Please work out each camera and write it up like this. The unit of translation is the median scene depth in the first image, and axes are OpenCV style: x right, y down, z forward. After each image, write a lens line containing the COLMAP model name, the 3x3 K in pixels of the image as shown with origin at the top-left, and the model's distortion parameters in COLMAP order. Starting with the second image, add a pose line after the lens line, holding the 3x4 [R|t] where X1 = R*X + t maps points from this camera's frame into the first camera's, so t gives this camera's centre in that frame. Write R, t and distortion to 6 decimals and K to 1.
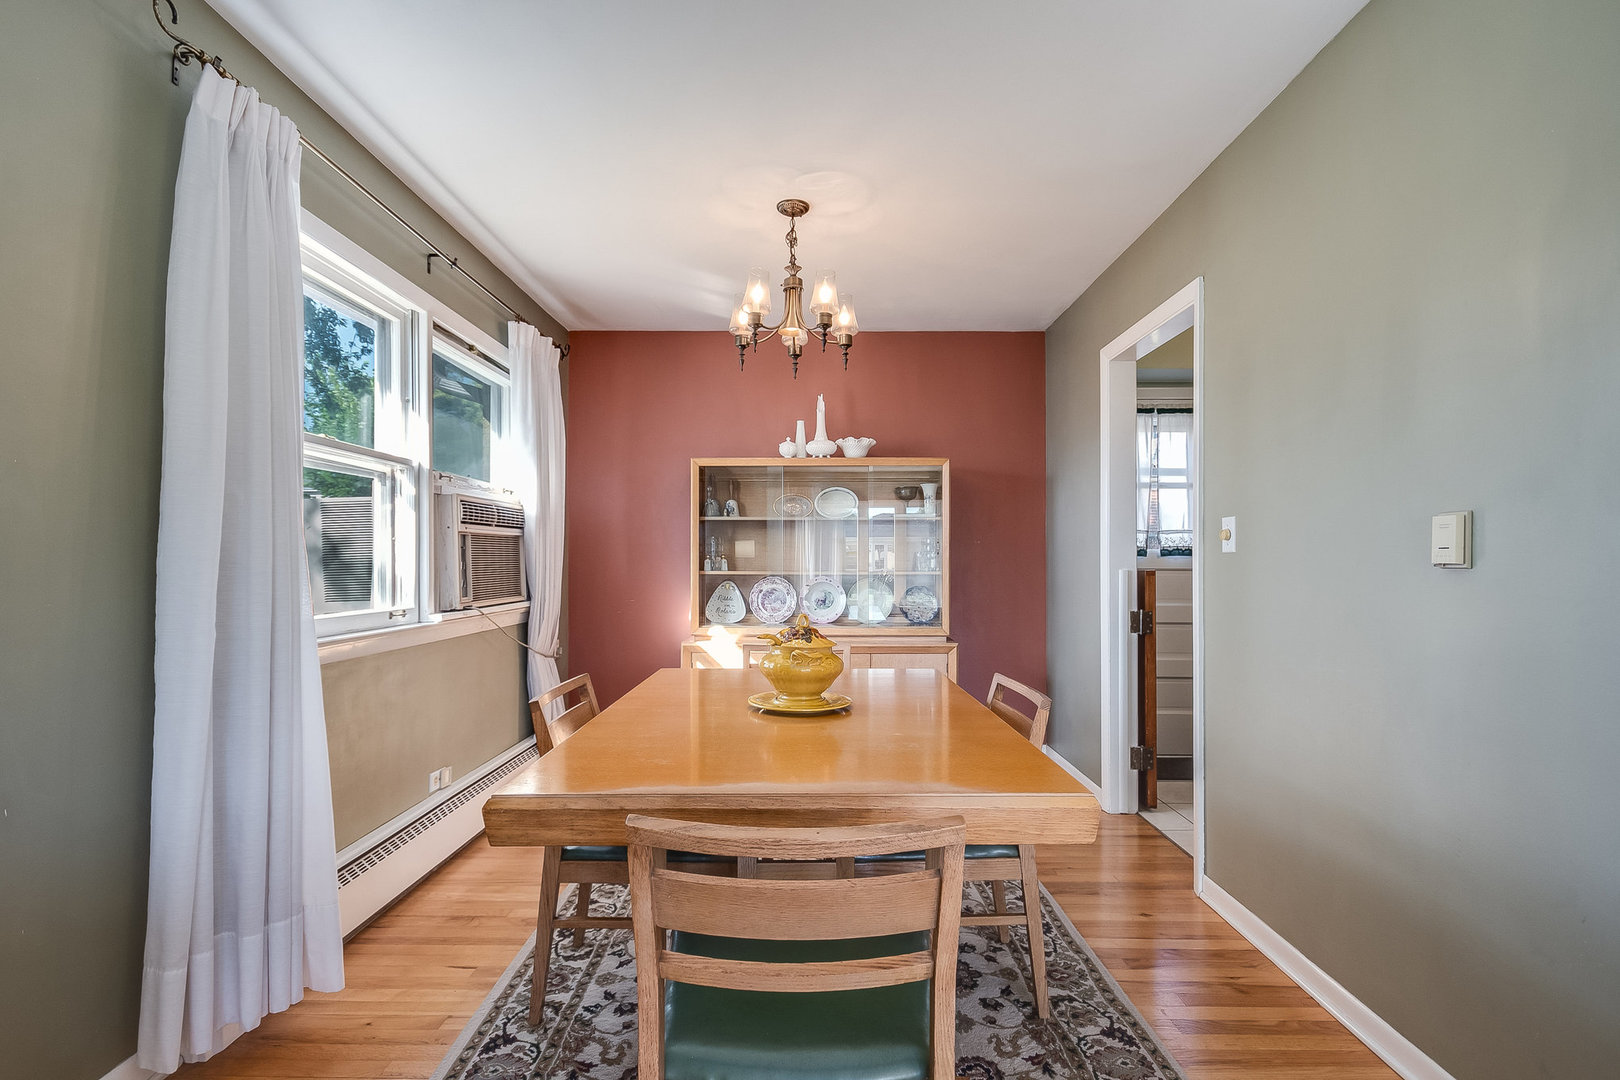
lens RADIAL K [[772.2, 0, 808.0], [0, 772.2, 554.2], [0, 0, 1]] dist [-0.000172, -0.000234]
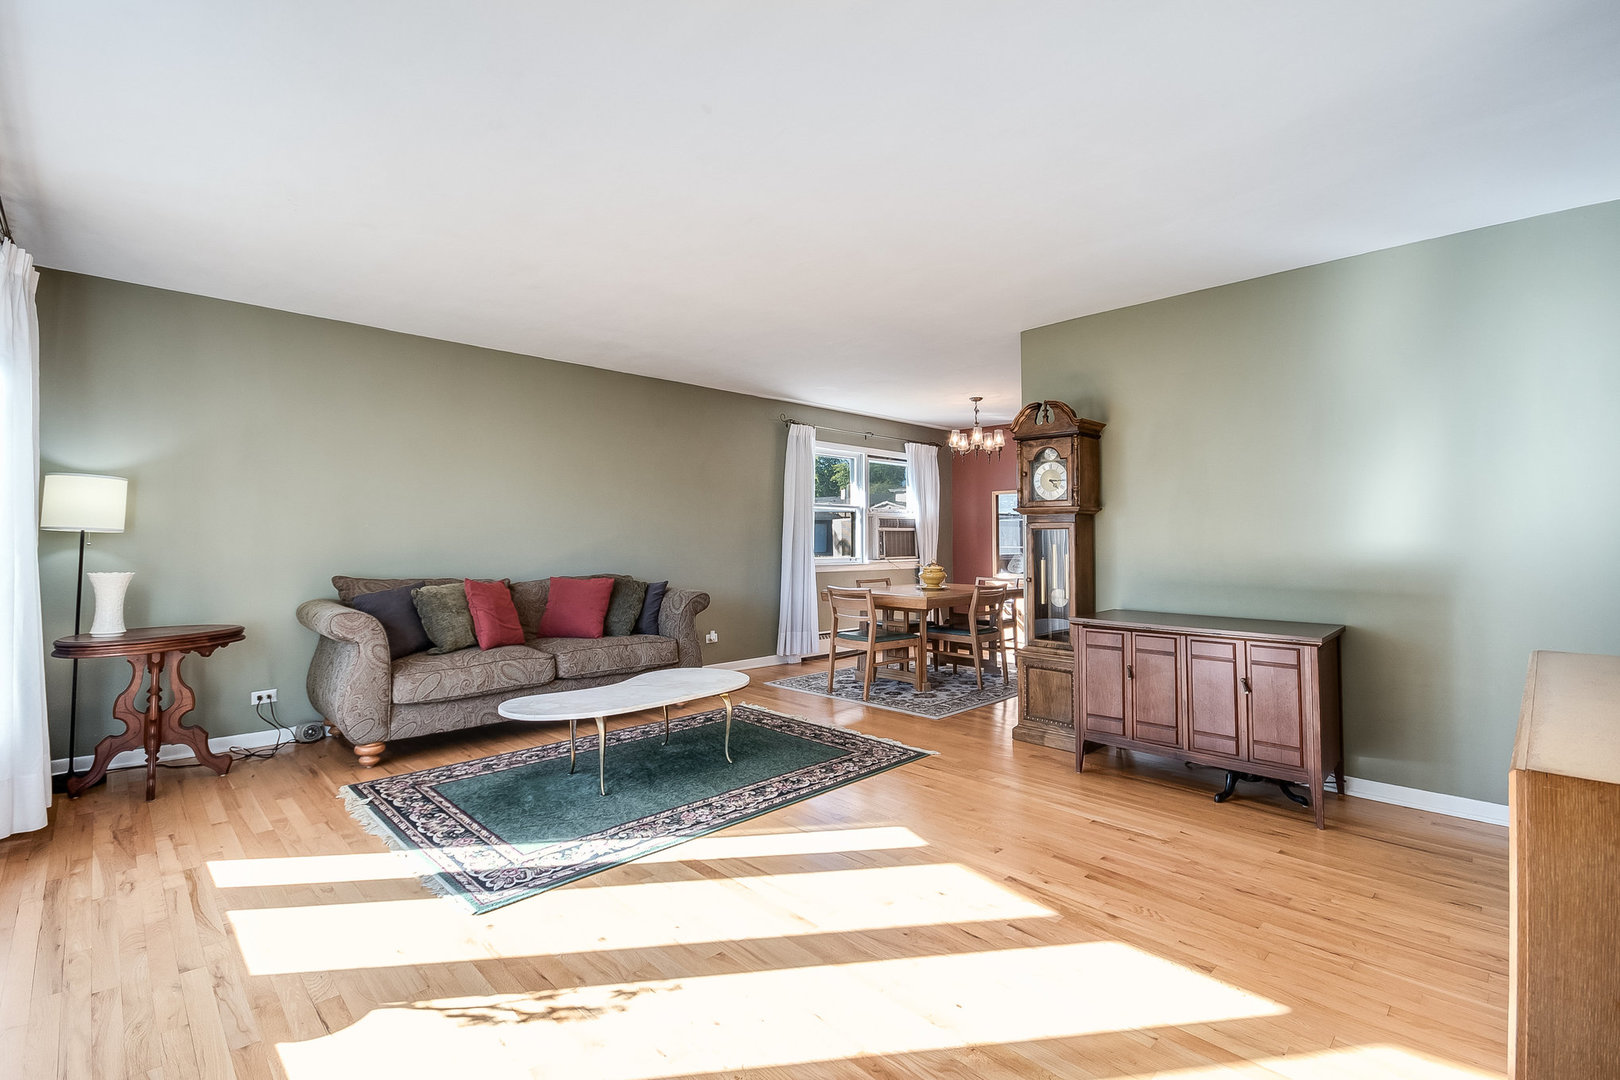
lens RADIAL K [[710.6, 0, 809.9], [0, 710.6, 537.4], [0, 0, 1]] dist [-0.000437, 0.000036]
pose [[0.708313, -0.008692, -0.705845, 1.094281], [0.008944, 0.999954, -0.003338, 0.001323], [0.705841, -0.003949, 0.708359, -0.896890]]
